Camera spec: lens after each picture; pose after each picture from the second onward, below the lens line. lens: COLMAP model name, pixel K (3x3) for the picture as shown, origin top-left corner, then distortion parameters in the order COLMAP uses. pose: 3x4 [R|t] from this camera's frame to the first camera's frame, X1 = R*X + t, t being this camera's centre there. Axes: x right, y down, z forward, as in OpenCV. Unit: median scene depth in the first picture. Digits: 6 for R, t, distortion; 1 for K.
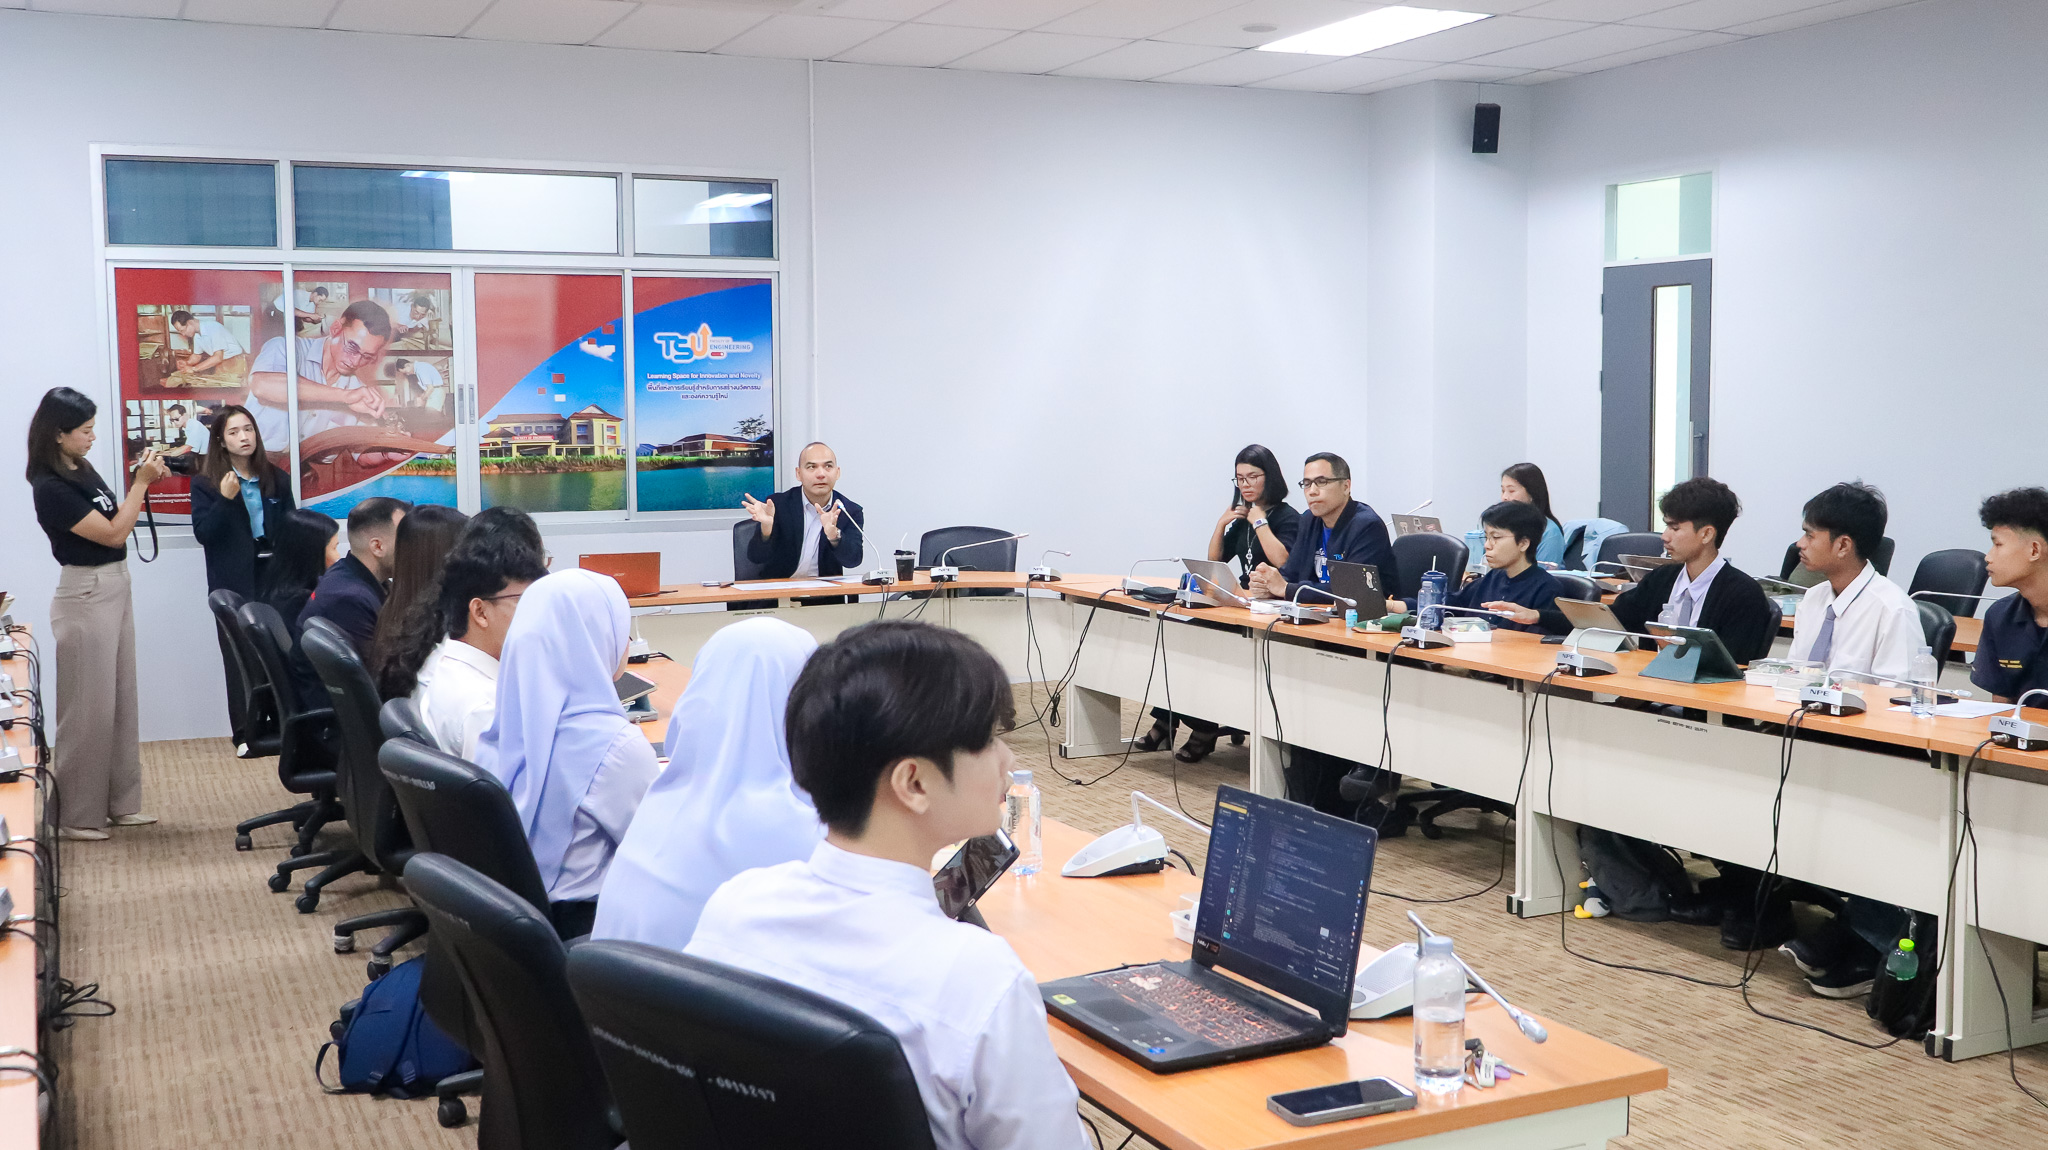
lens RADIAL K [[2086.6, 0, 1024.0], [0, 2086.6, 575.0], [0, 0, 1]] dist [0.000555, -0.013067]
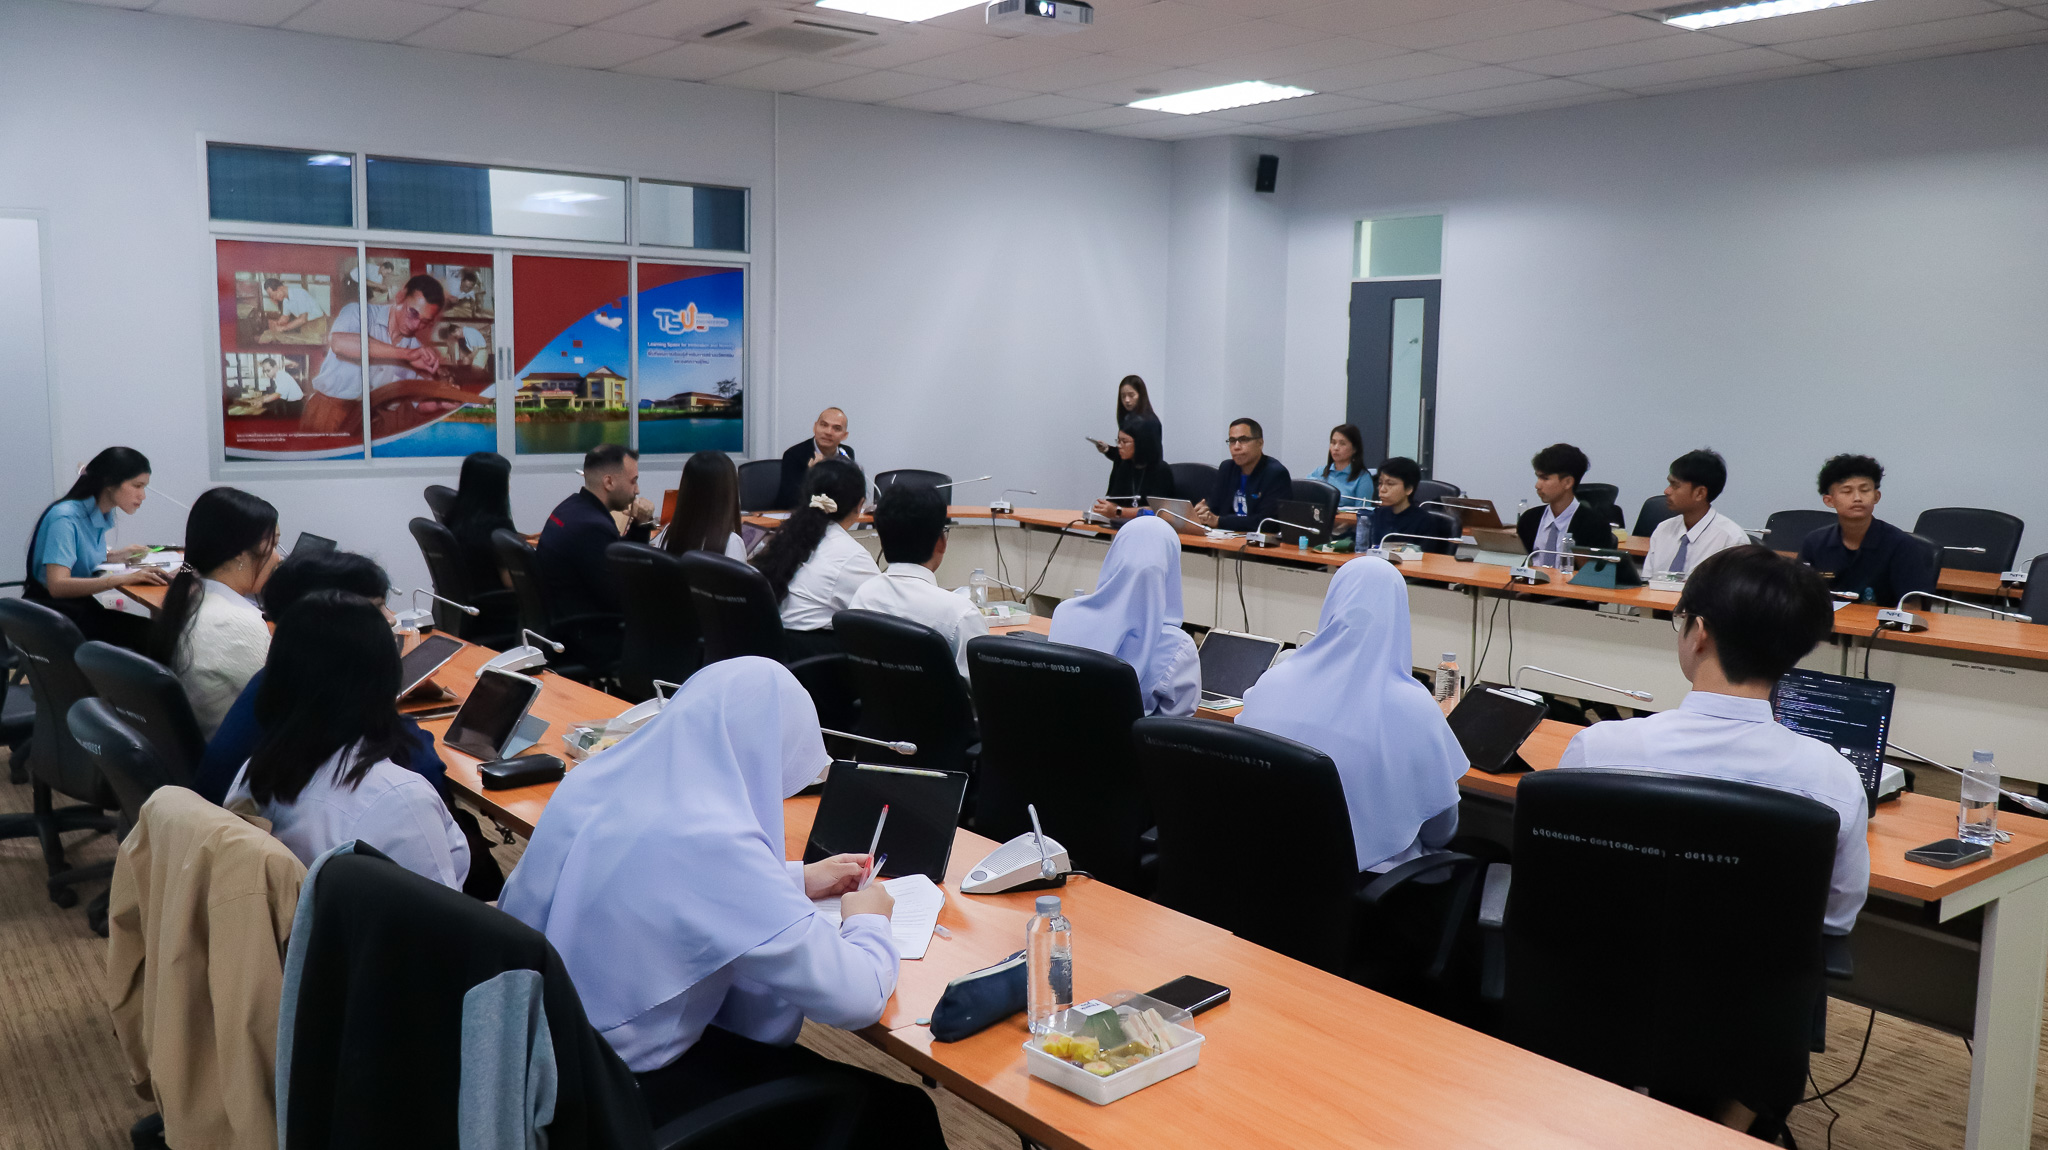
lens RADIAL K [[1657.0, 0, 1024.0], [0, 1657.0, 575.0], [0, 0, 1]] dist [-0.005484, 0.004729]
pose [[0.976487, -0.001588, 0.215572, -0.182695], [-0.007328, 0.999151, 0.040550, -0.000311], [-0.215454, -0.041176, 0.975646, -0.008317]]
